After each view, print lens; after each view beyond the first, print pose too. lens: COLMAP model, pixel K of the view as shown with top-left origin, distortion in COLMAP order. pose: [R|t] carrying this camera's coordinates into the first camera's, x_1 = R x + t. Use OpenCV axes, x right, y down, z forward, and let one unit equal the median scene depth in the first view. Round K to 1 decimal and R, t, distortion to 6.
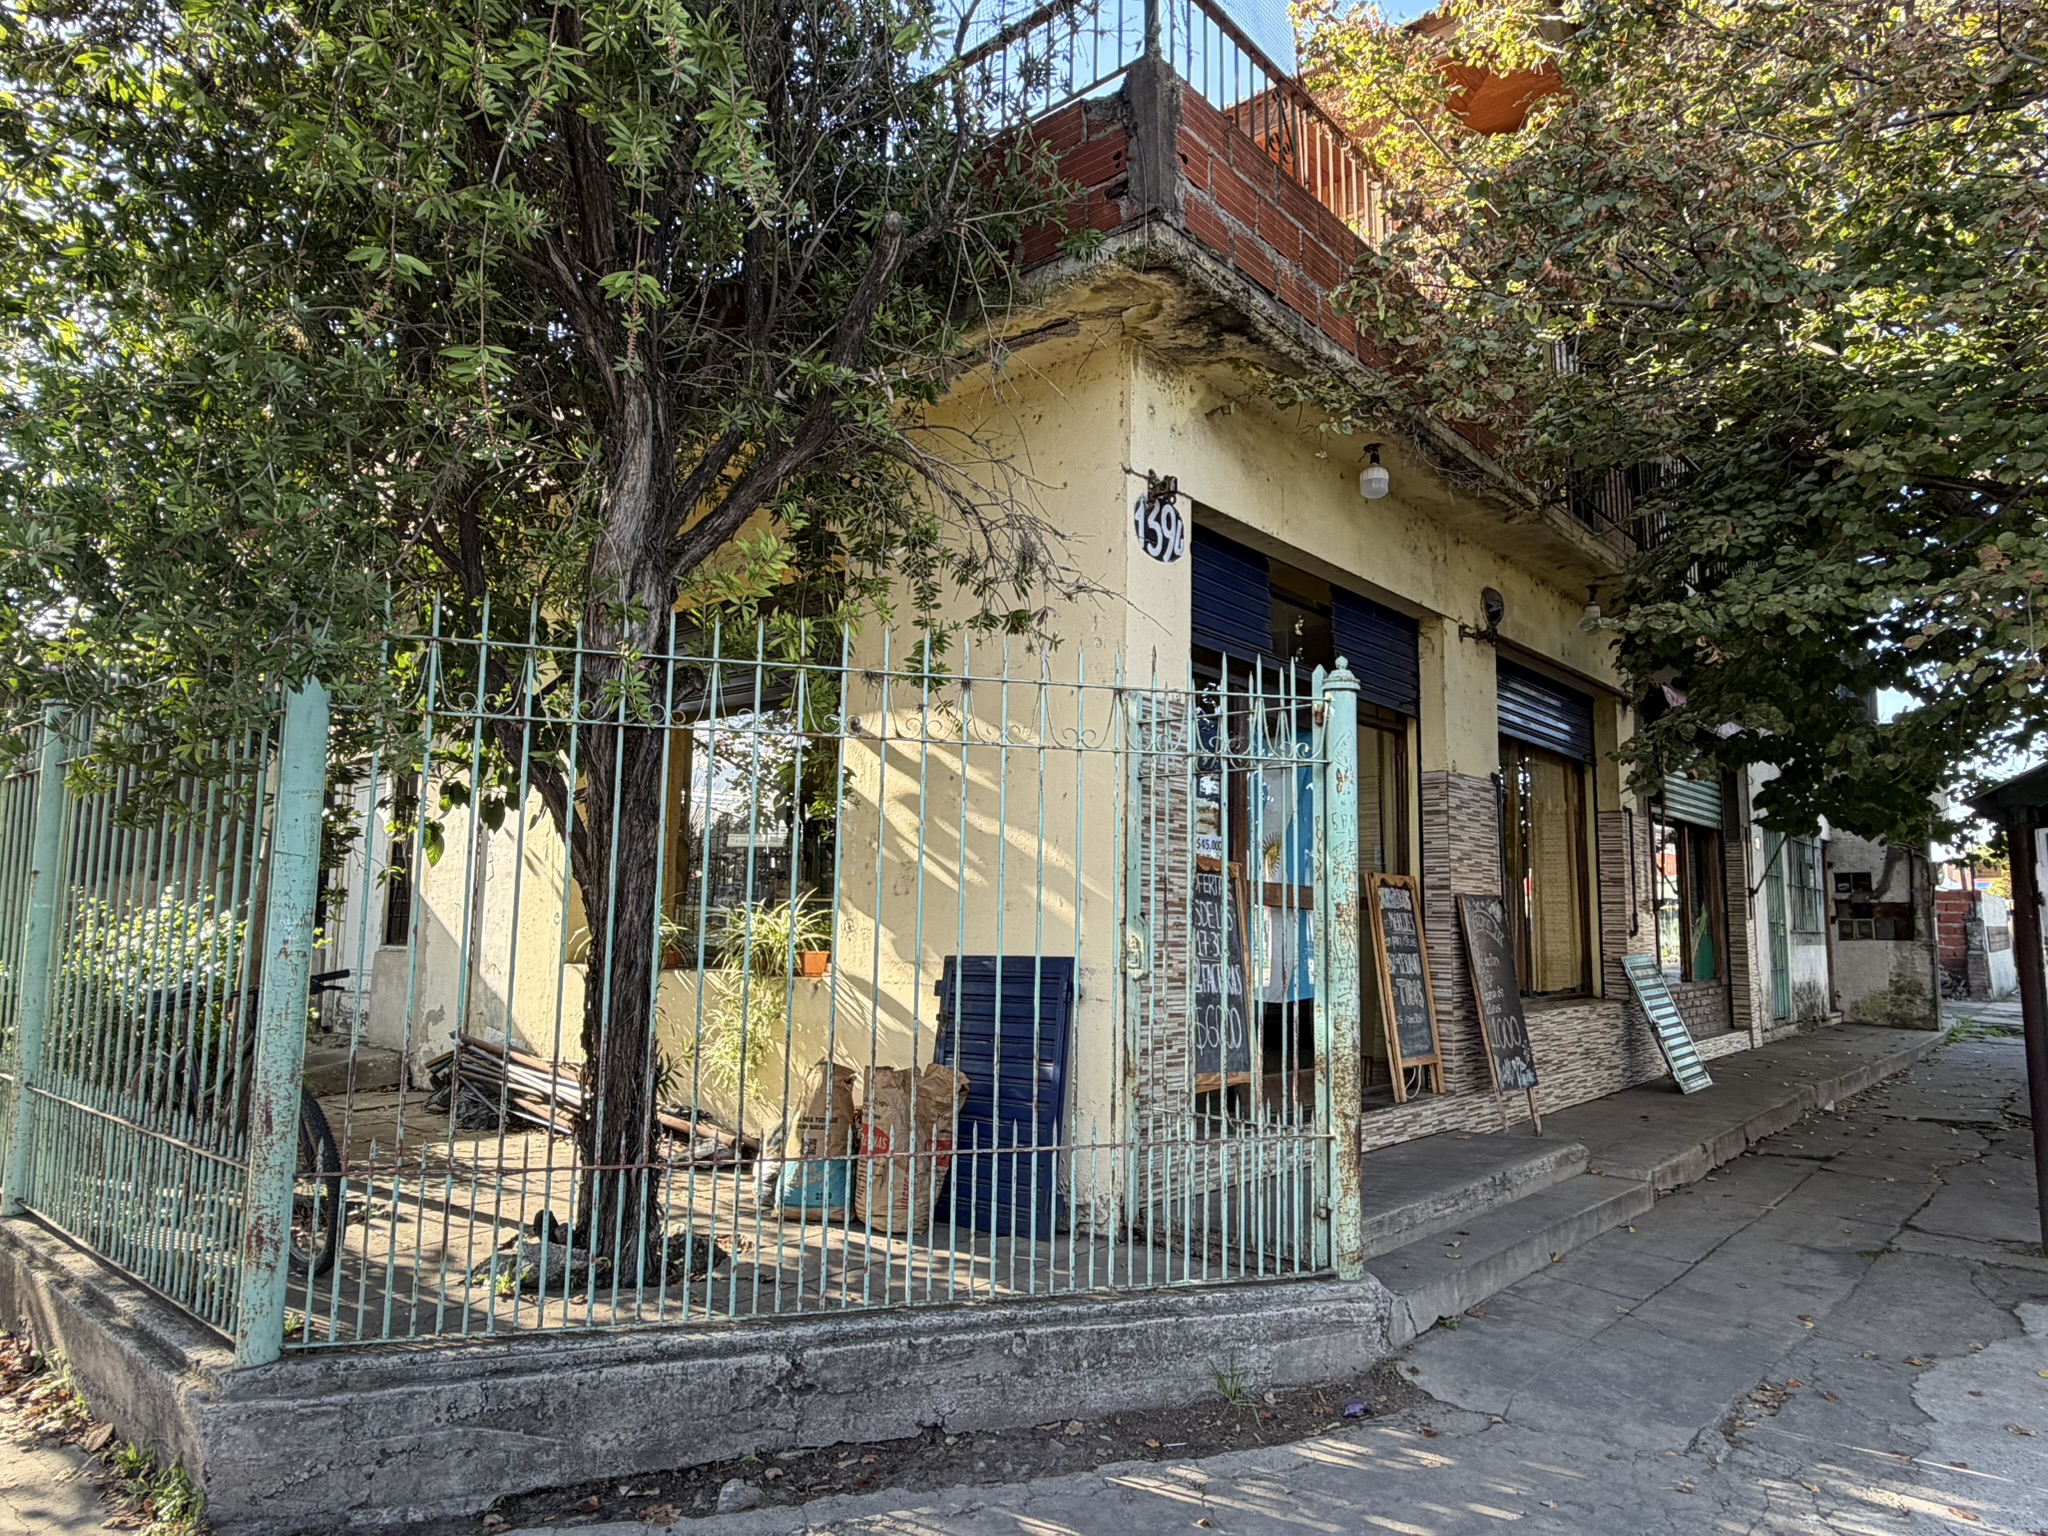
lens RADIAL K [[1253.4, 0, 1034.5], [0, 1253.4, 780.2], [0, 0, 1]] dist [-0.001507, 0.000545]
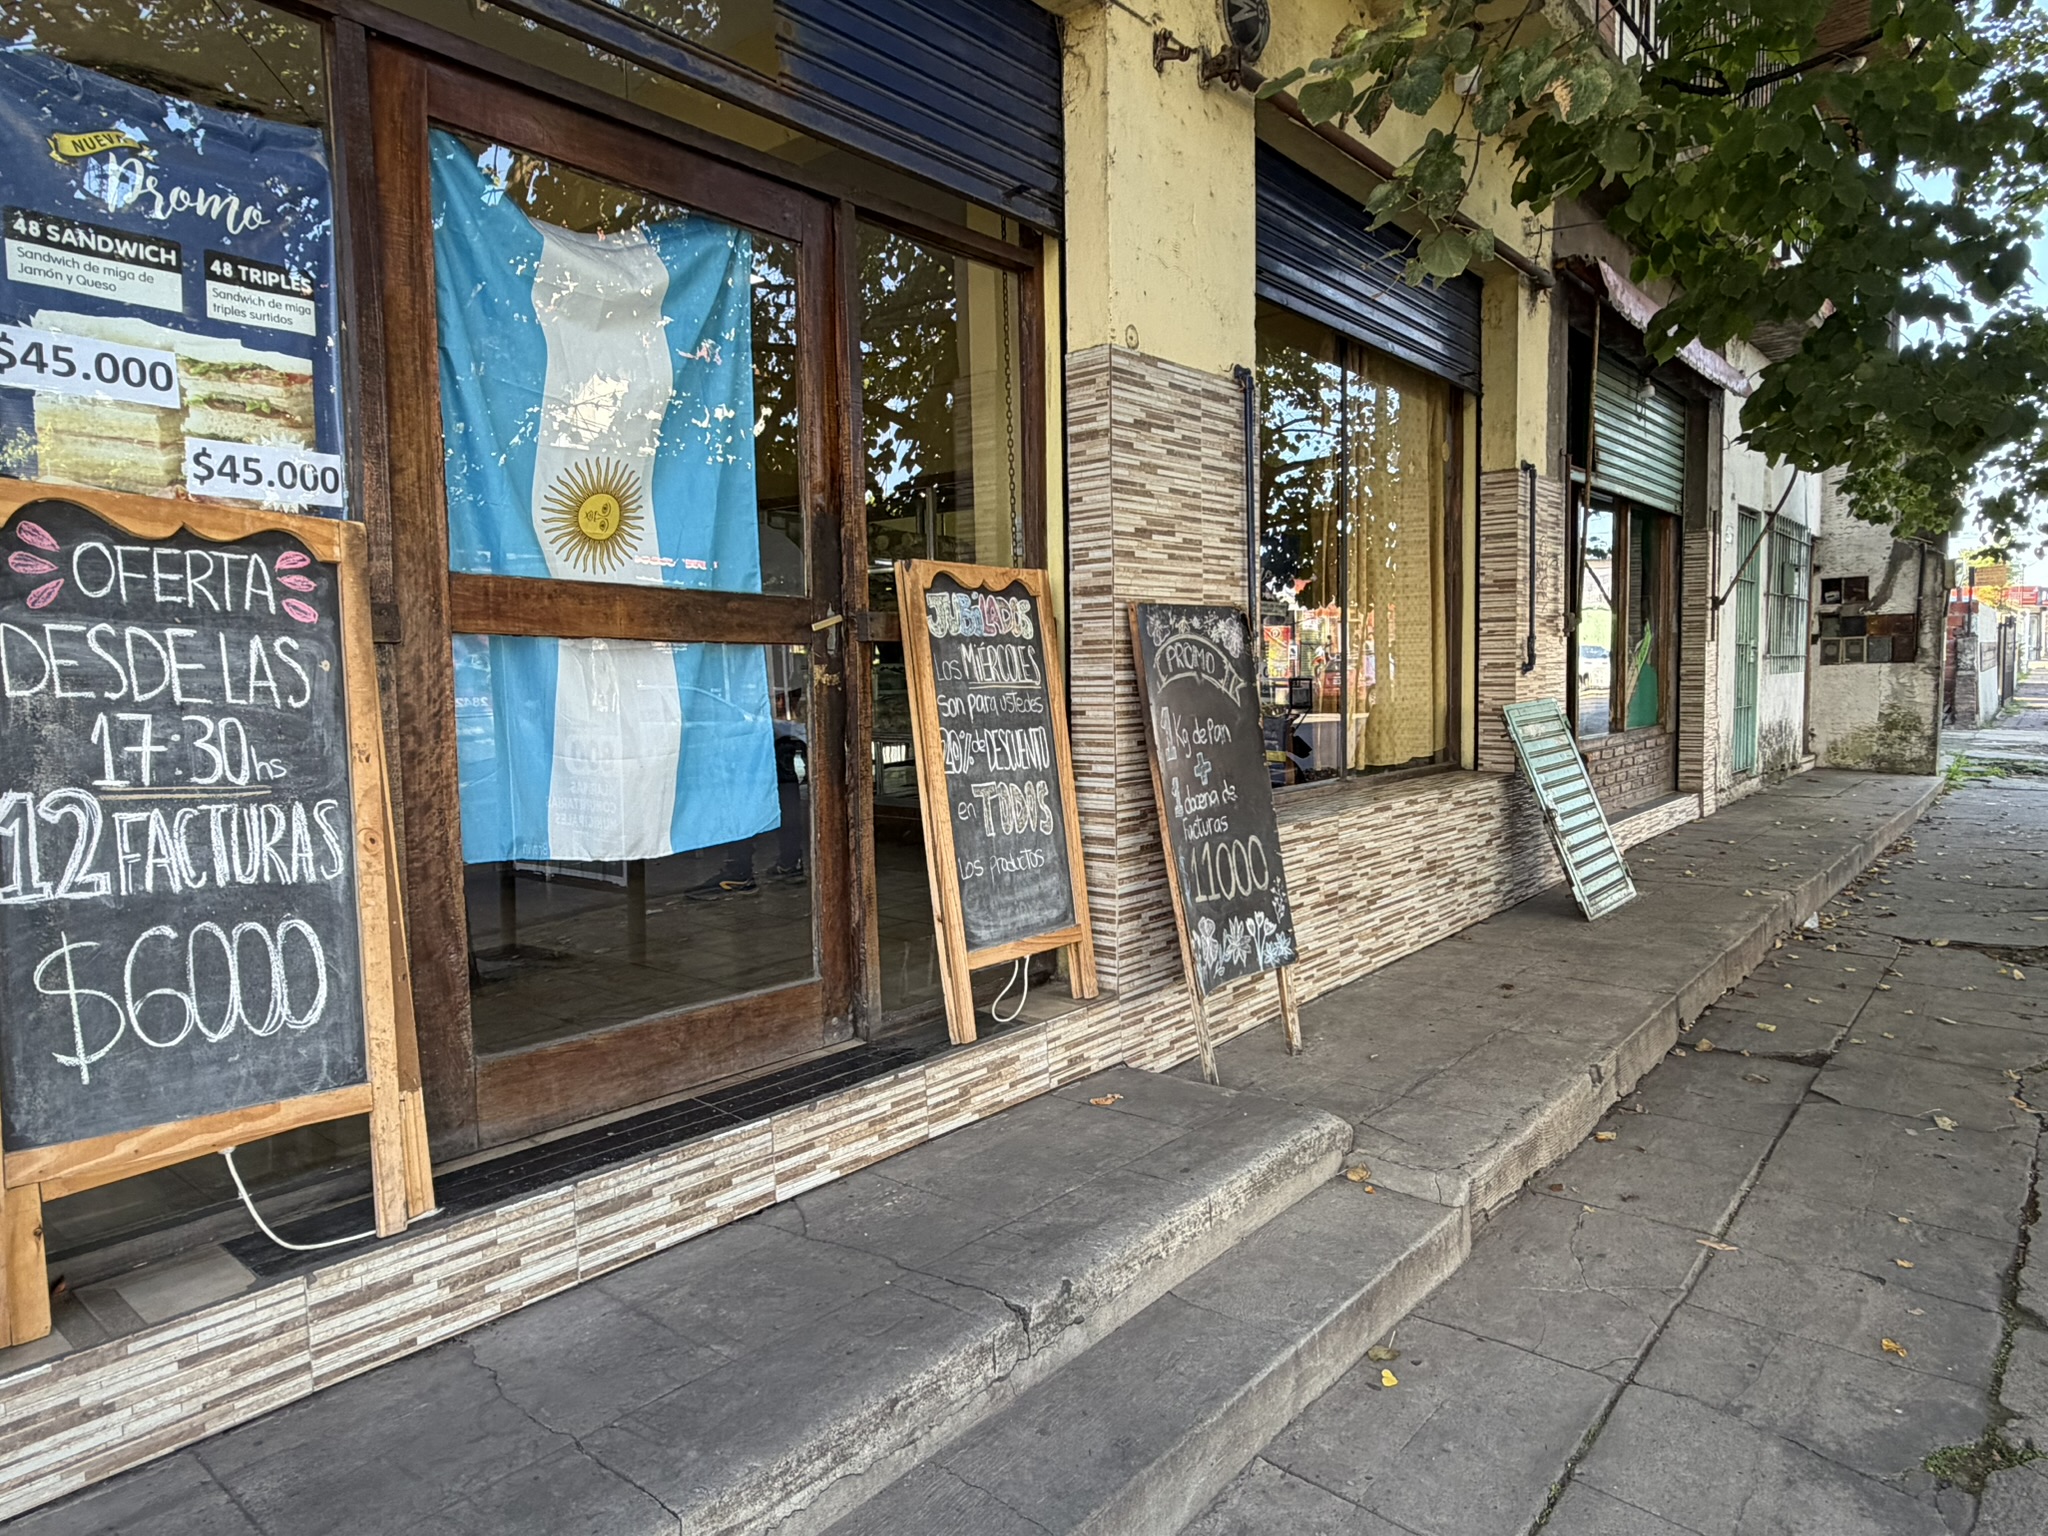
lens RADIAL K [[1253.4, 0, 1034.5], [0, 1253.4, 780.2], [0, 0, 1]] dist [-0.001507, 0.000545]
pose [[0.999068, -0.037229, 0.021843, 0.200446], [0.032194, 0.979787, 0.197437, 0.042454], [-0.028752, -0.196550, 0.980072, 0.354232]]
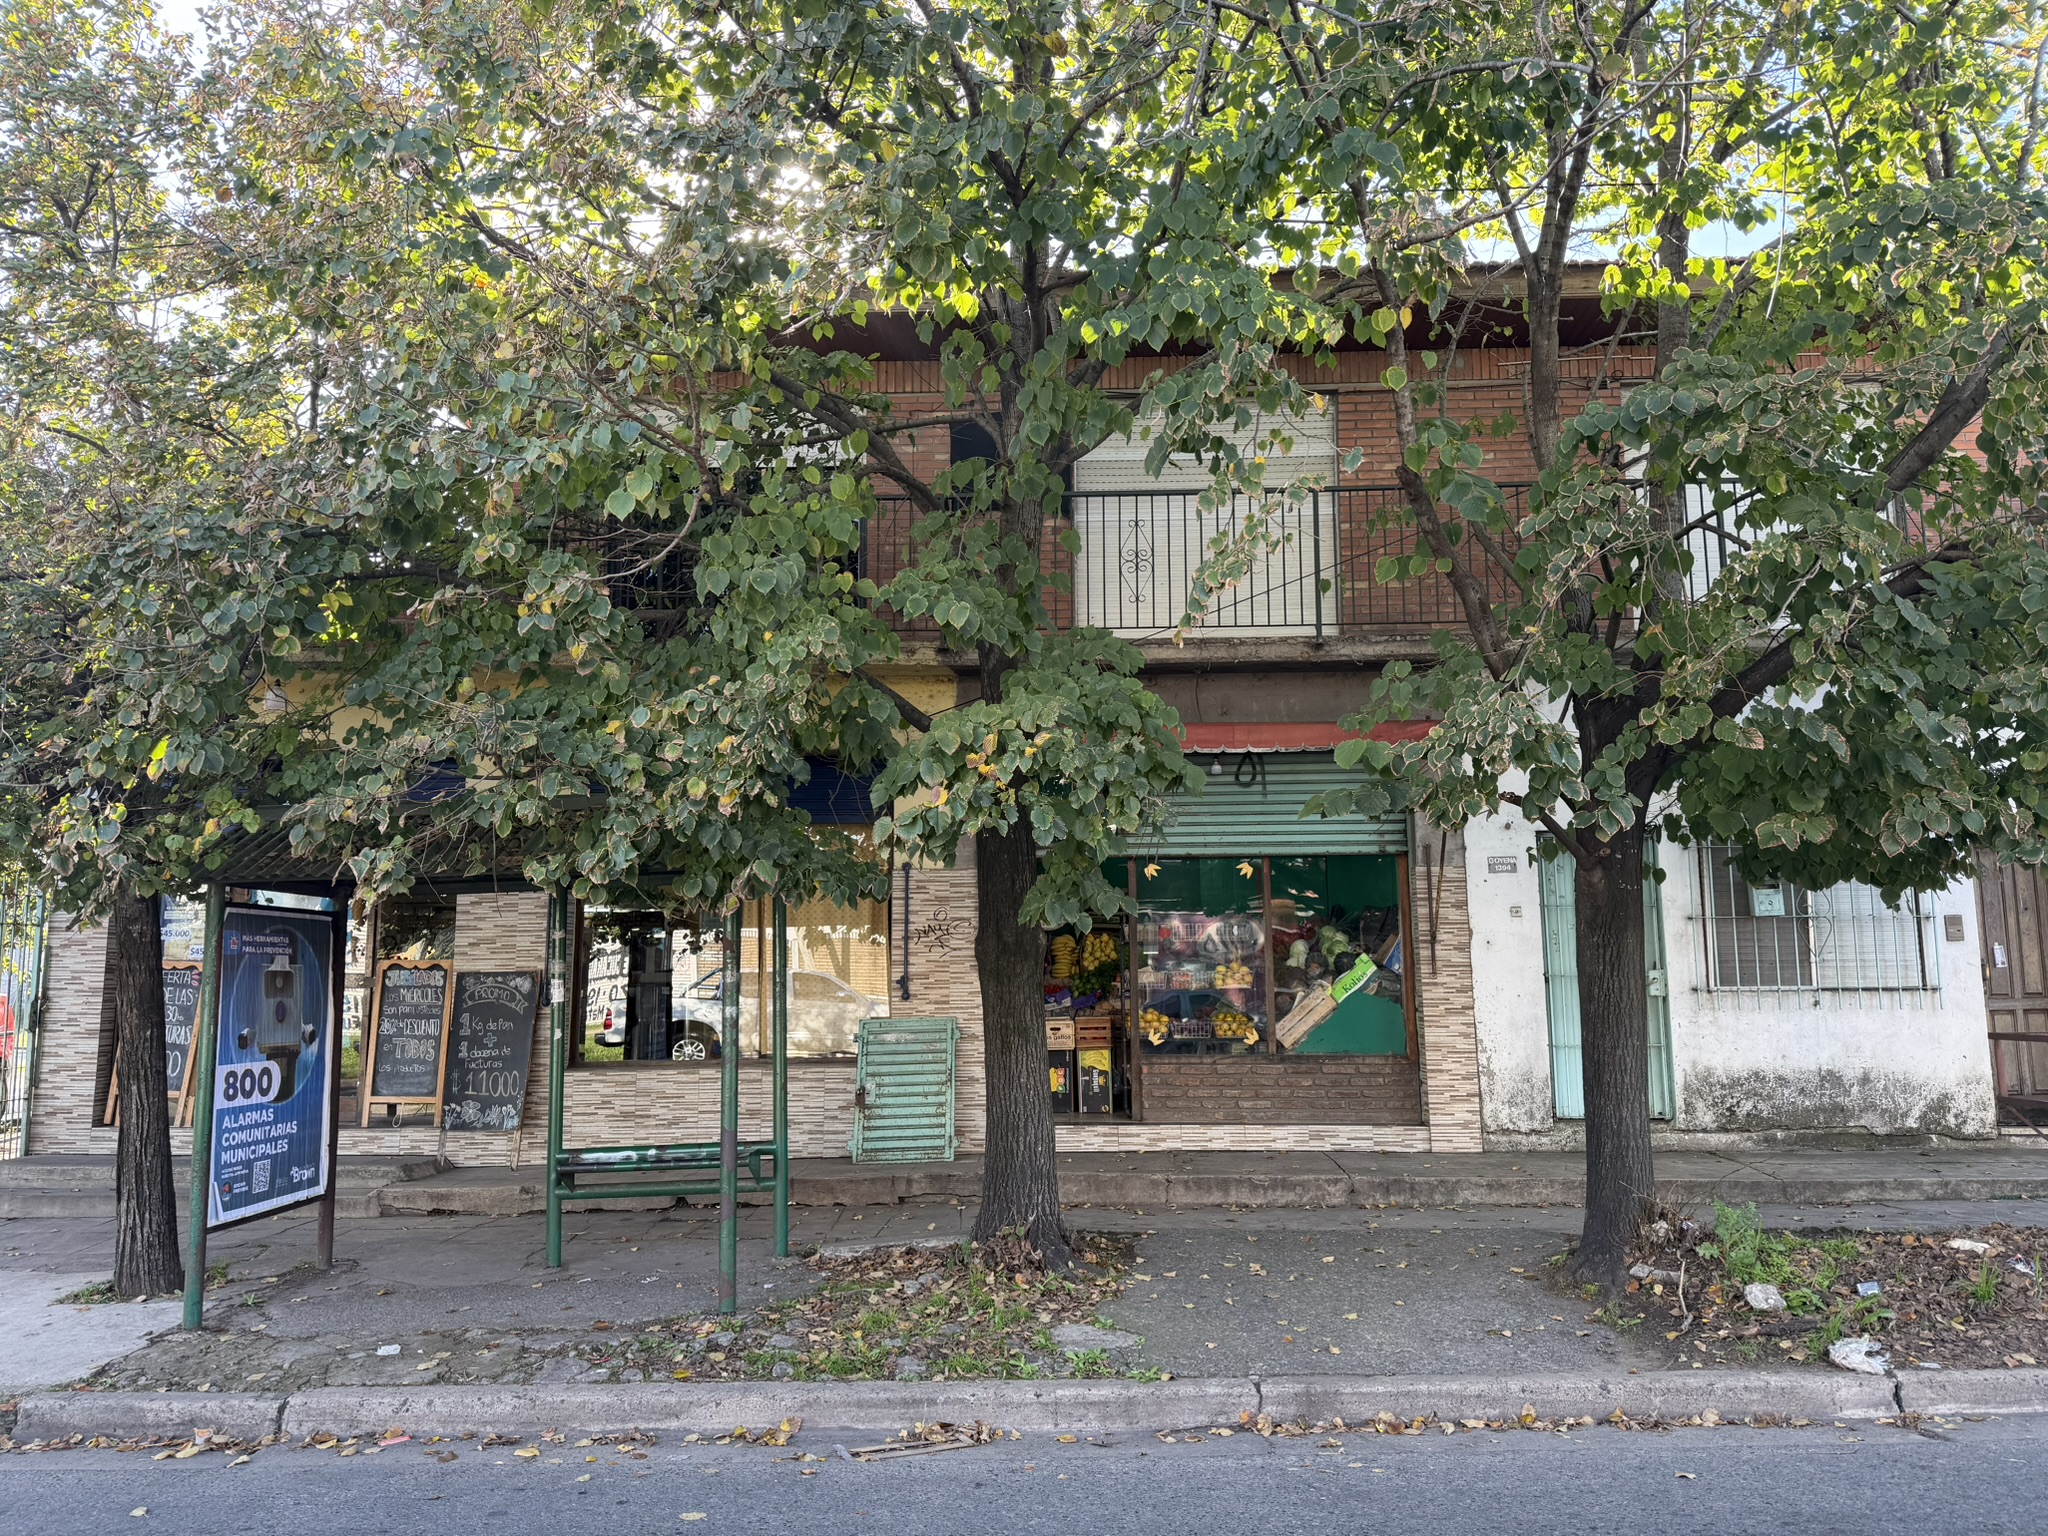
lens RADIAL K [[1428.5, 0, 962.8], [0, 1428.5, 758.0], [0, 0, 1]] dist [0.093979, -0.218864]
pose [[0.620610, -0.130821, -0.773129, 1.272909], [0.104395, 0.990992, -0.083884, 0.035539], [0.777139, -0.028652, 0.628677, 0.335792]]
